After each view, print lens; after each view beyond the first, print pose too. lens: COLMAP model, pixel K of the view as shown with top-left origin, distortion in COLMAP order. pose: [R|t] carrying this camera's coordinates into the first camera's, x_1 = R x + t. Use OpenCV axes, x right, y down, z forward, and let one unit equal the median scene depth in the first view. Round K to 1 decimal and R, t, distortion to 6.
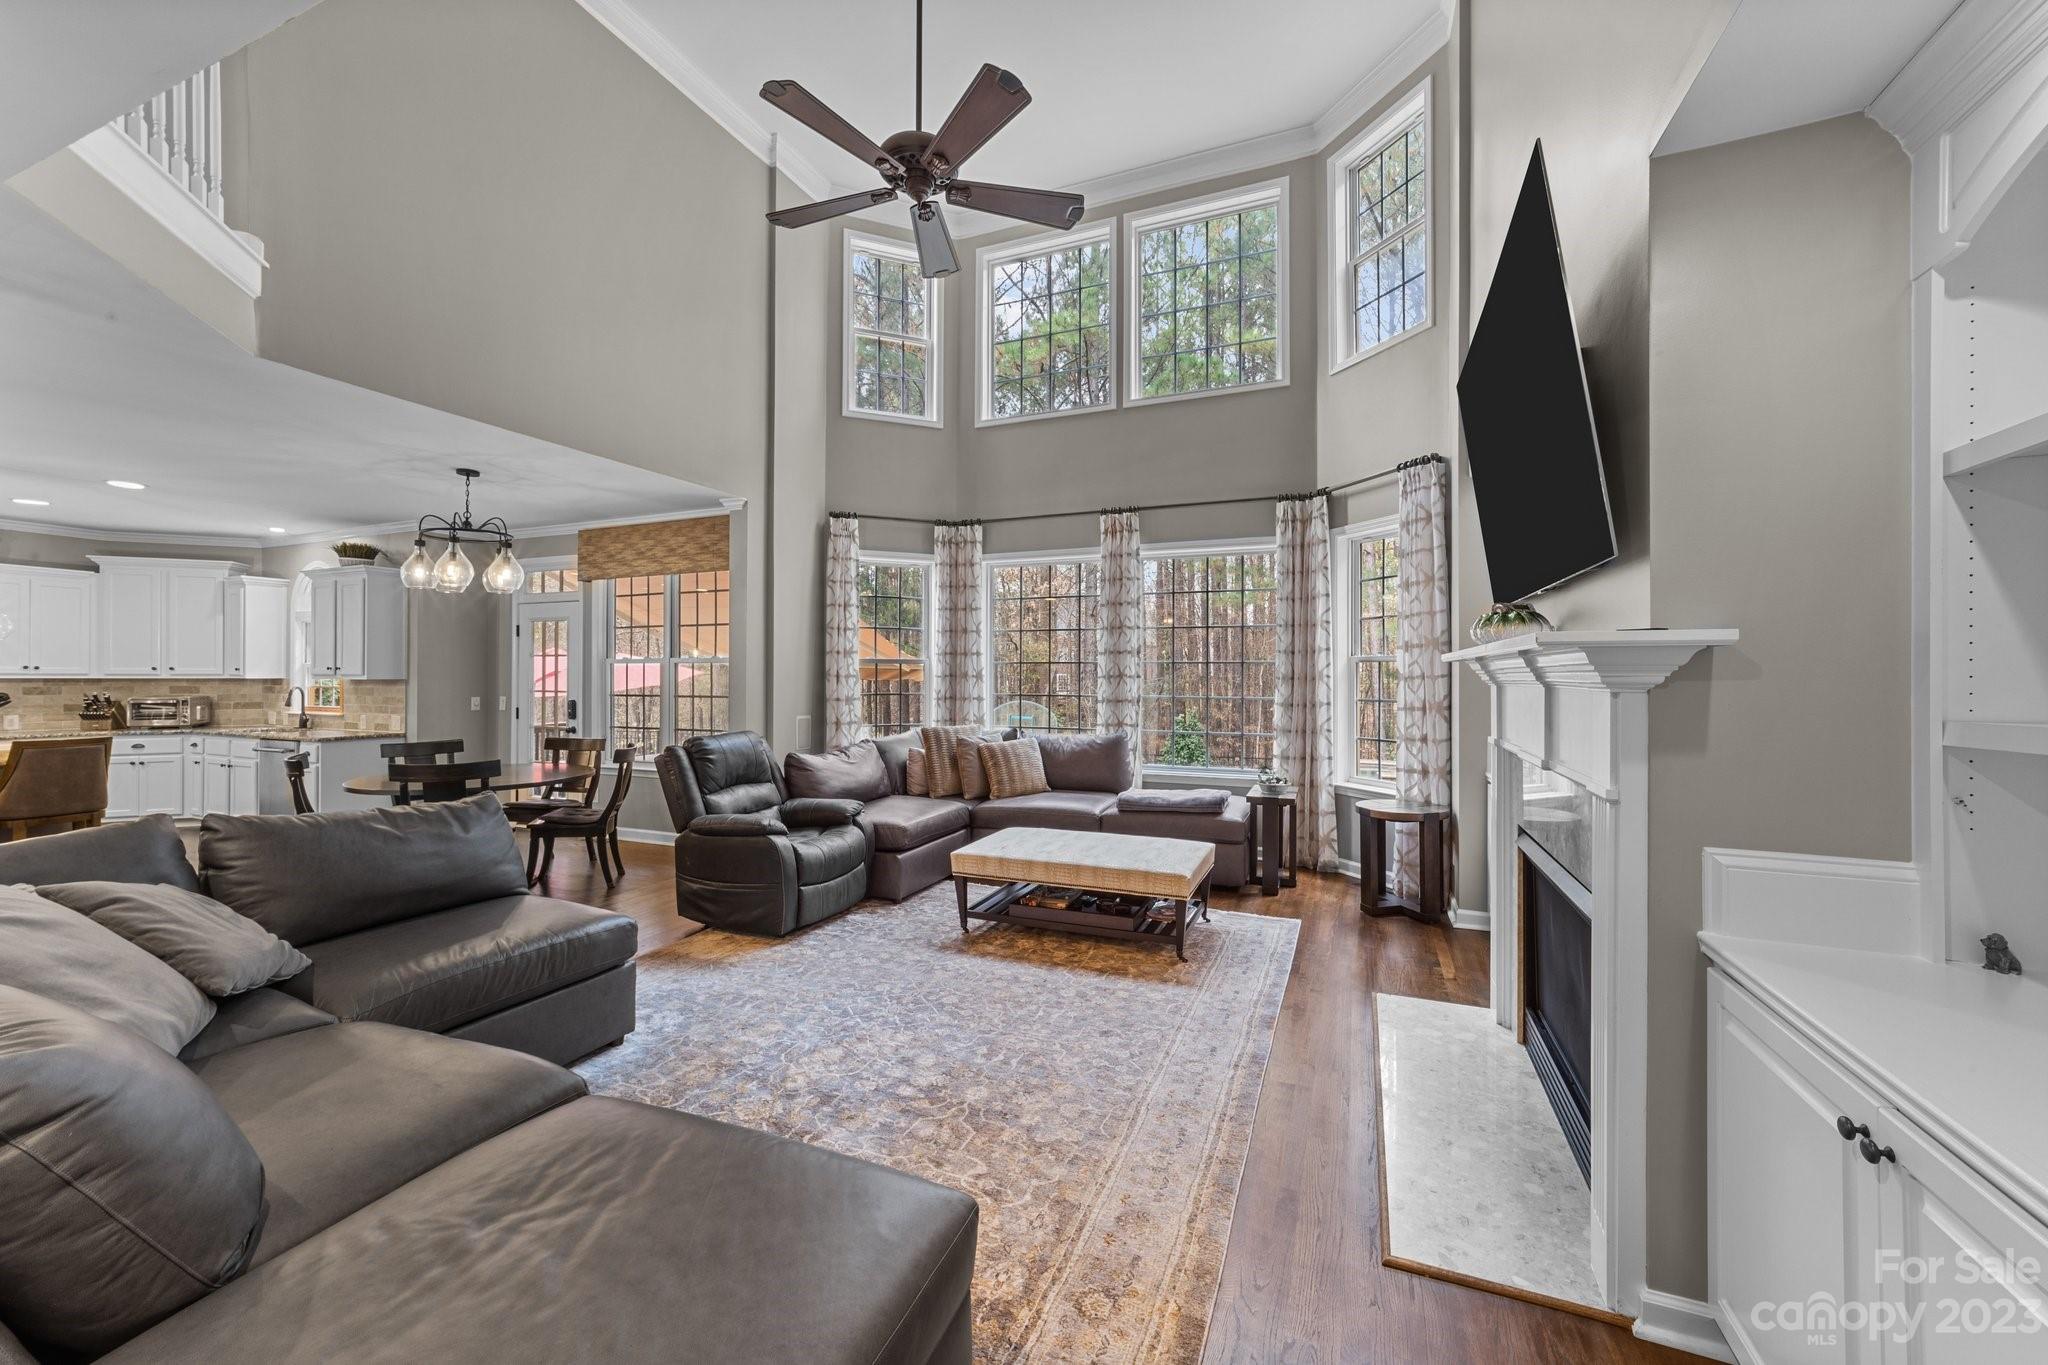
lens RADIAL K [[788.5, 0, 1032.0], [0, 788.5, 671.2], [0, 0, 1]] dist [-0.012753, 0.005662]
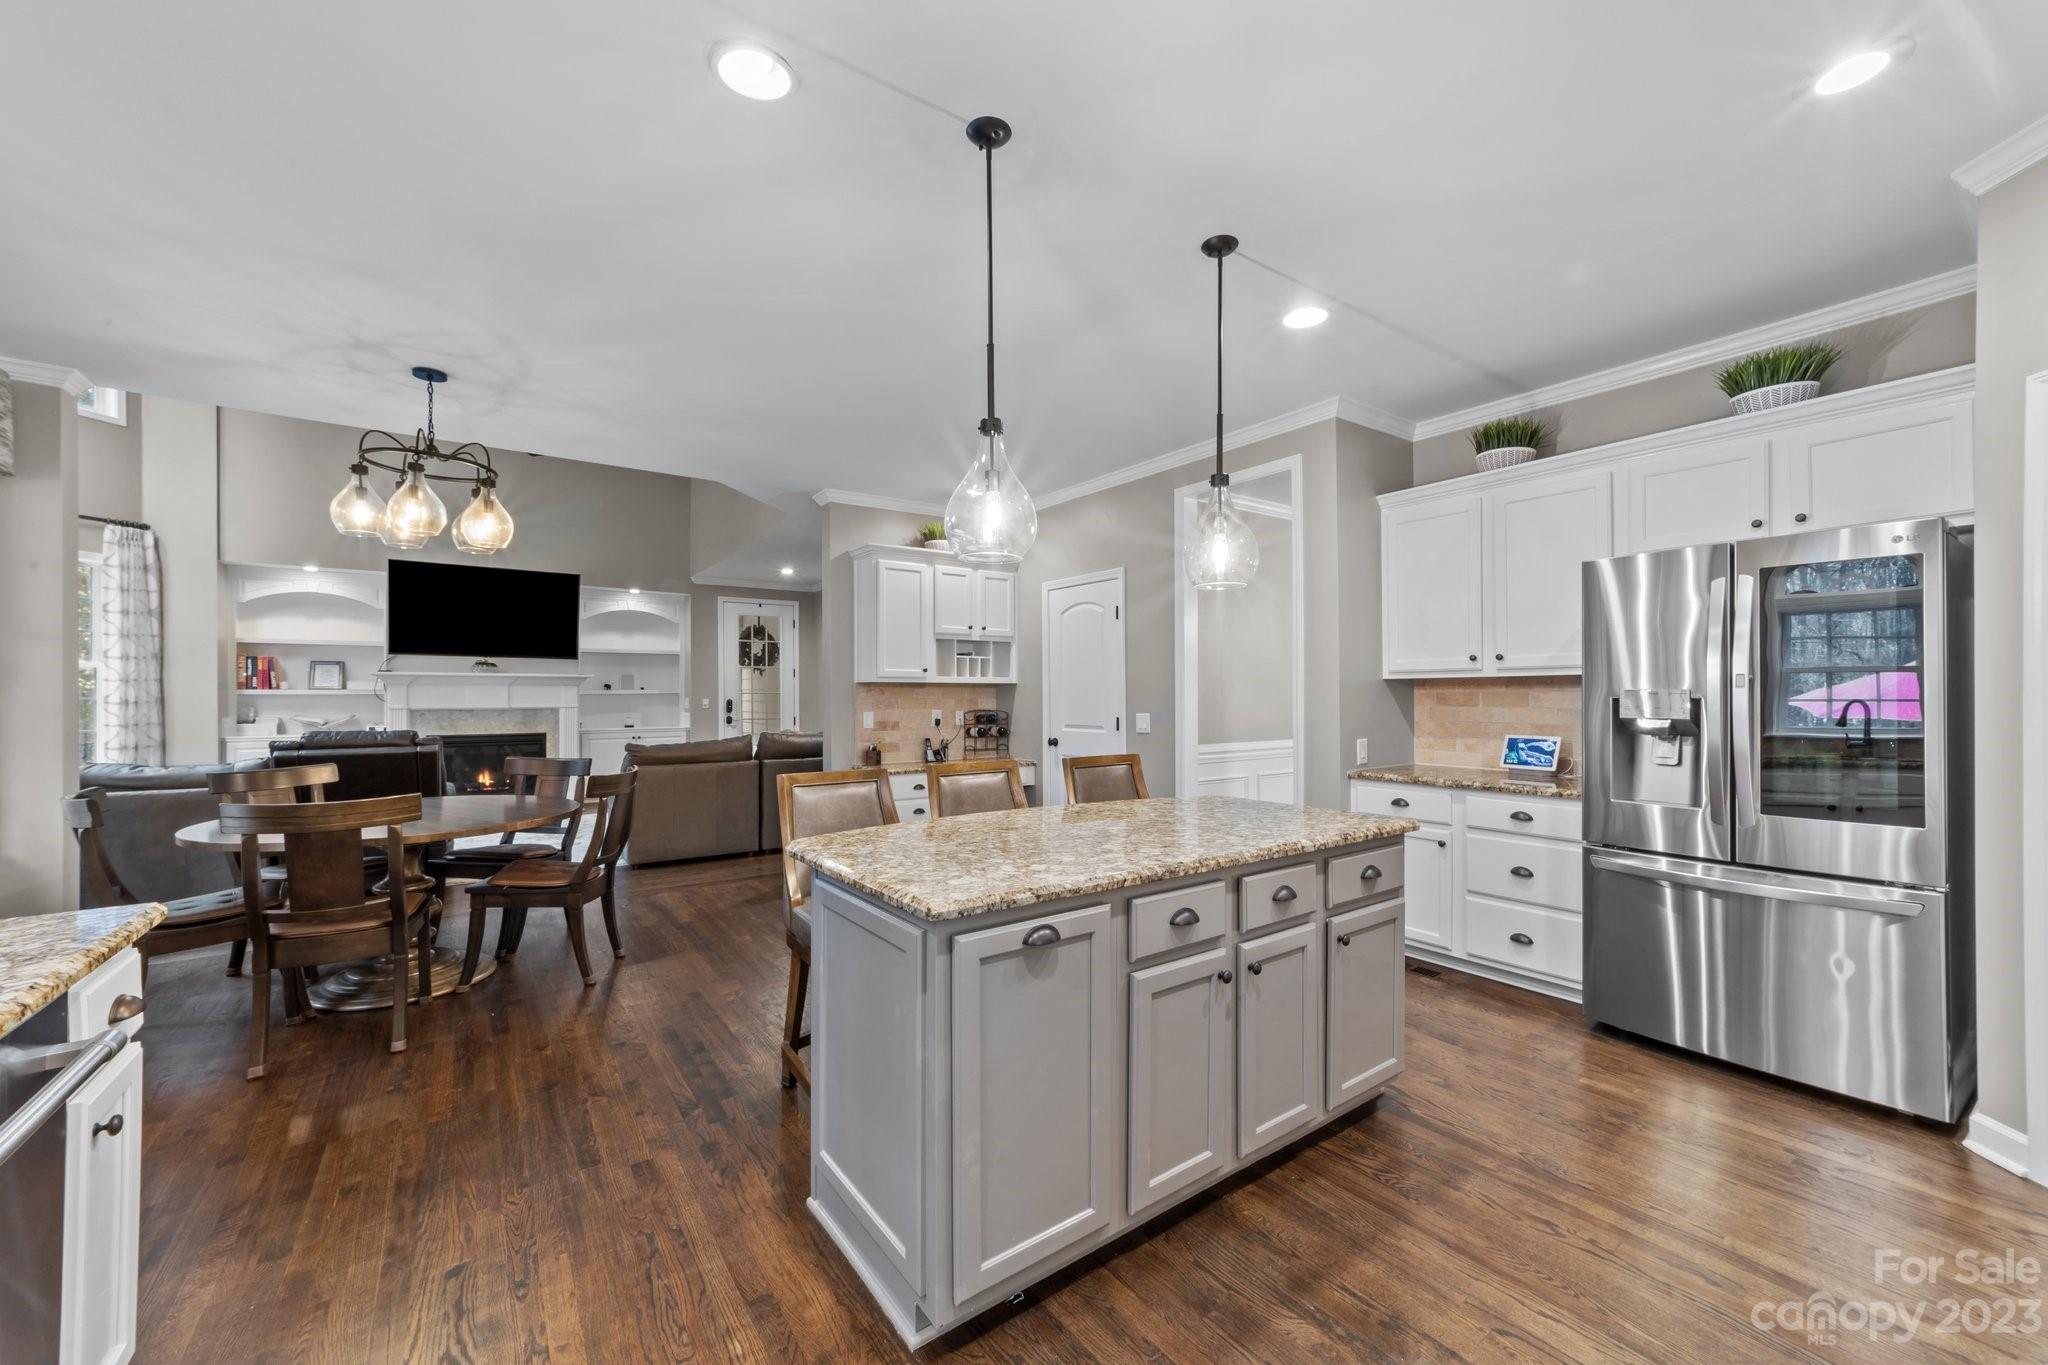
lens RADIAL K [[788.5, 0, 1028.9], [0, 788.5, 690.2], [0, 0, 1]] dist [-0.012753, 0.005662]
pose [[-0.851444, 0.000431, 0.524445, -1.294564], [-0.006623, 0.999911, -0.011574, 0.025945], [-0.524403, -0.013329, -0.851366, 1.106266]]
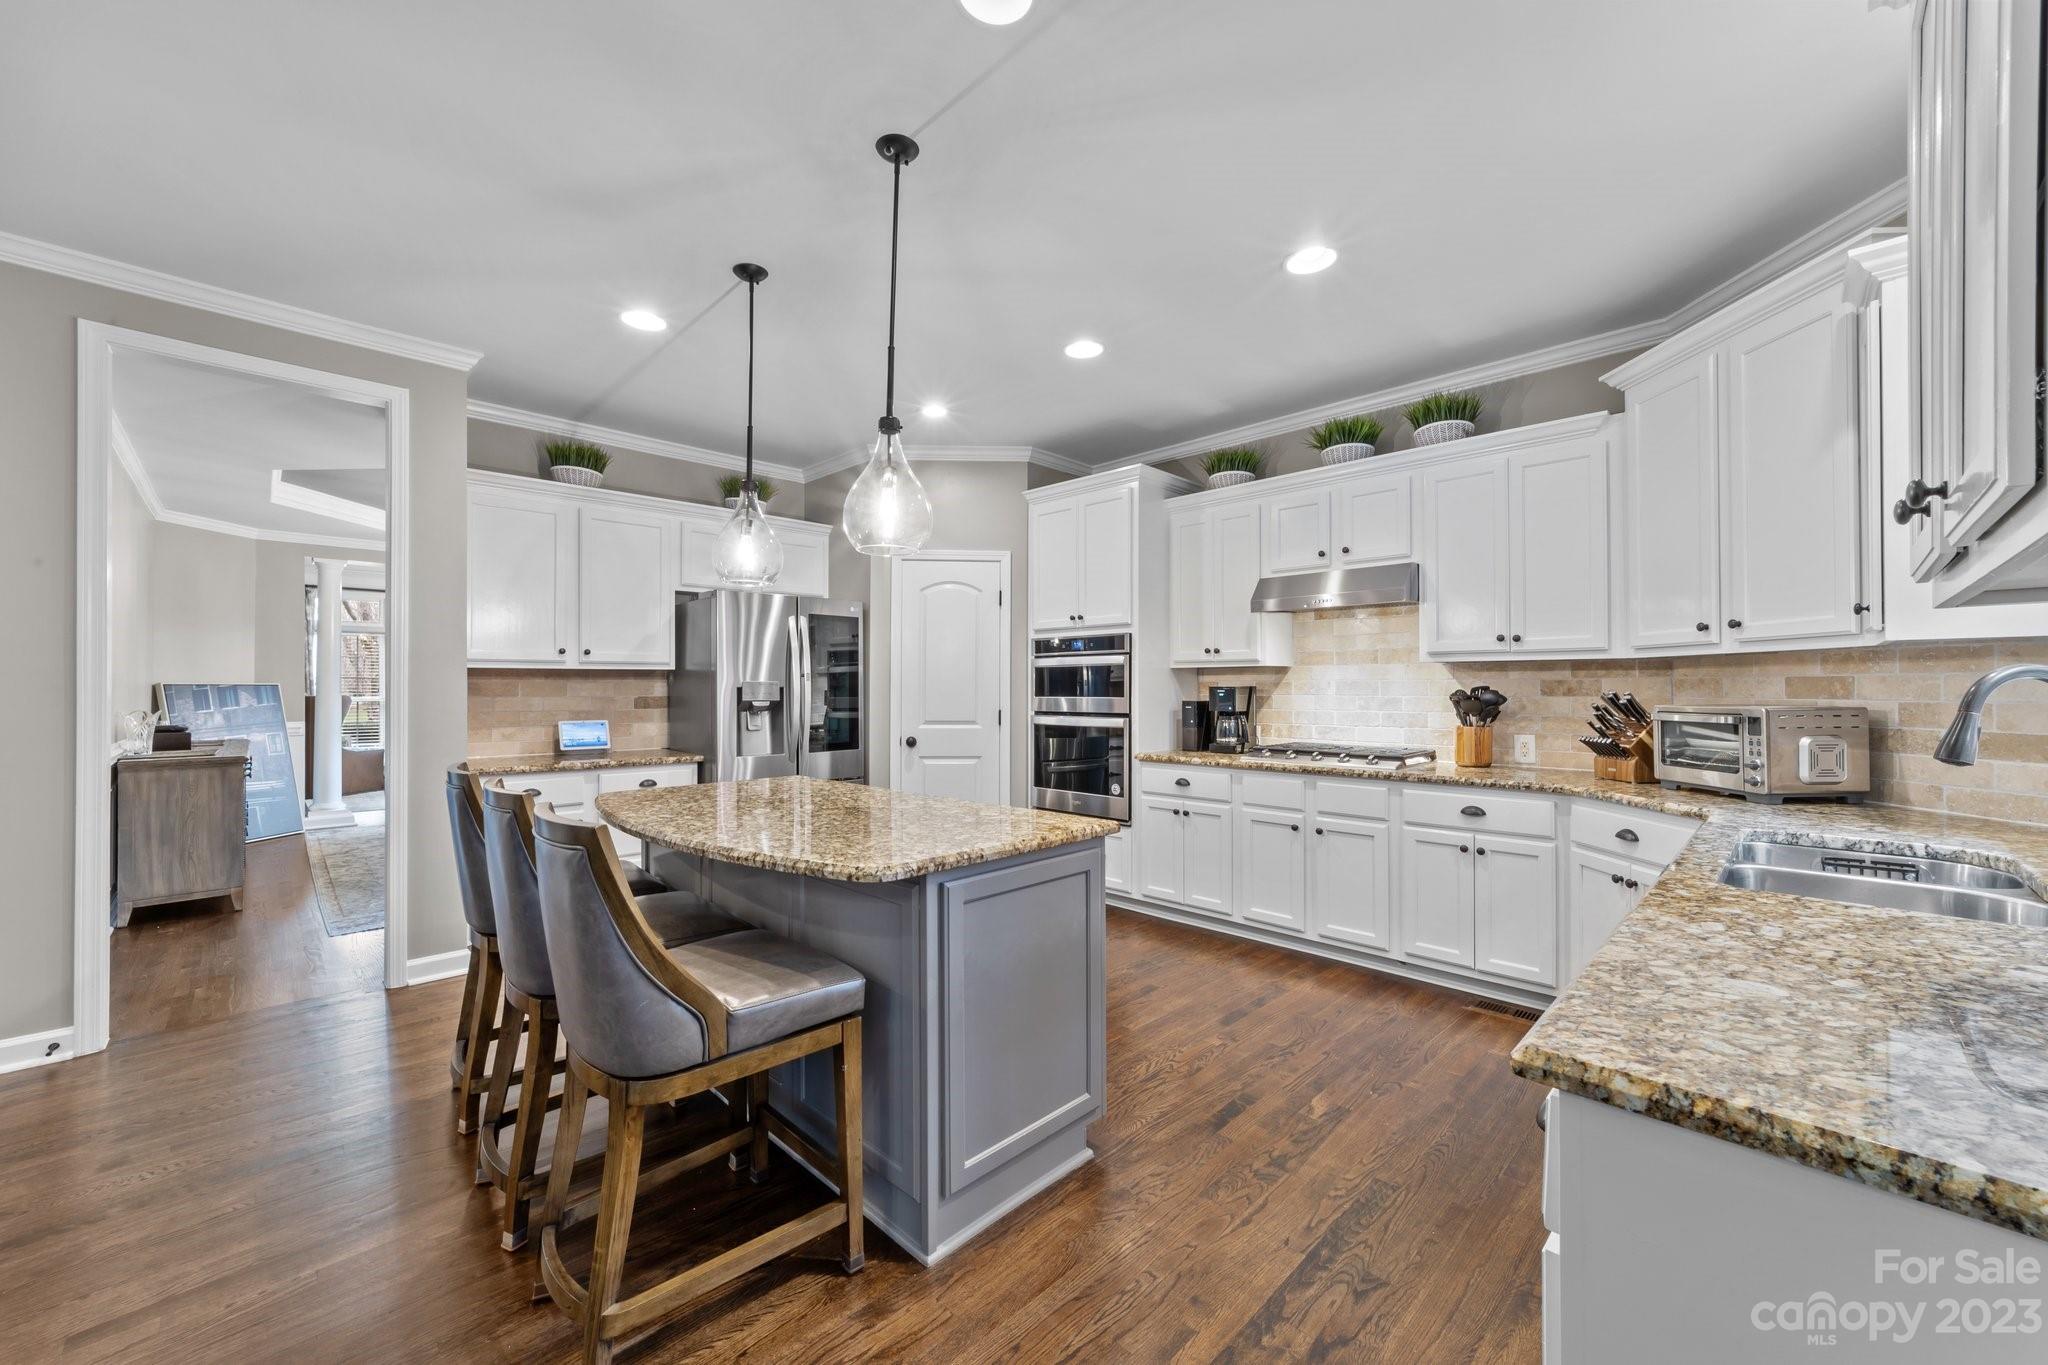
lens RADIAL K [[788.5, 0, 1023.1], [0, 788.5, 680.3], [0, 0, 1]] dist [-0.012753, 0.005662]
pose [[-0.386750, -0.012364, -0.922102, -0.796935], [0.007158, 0.999840, -0.016409, 0.029891], [0.922157, -0.012946, -0.386599, 1.017550]]
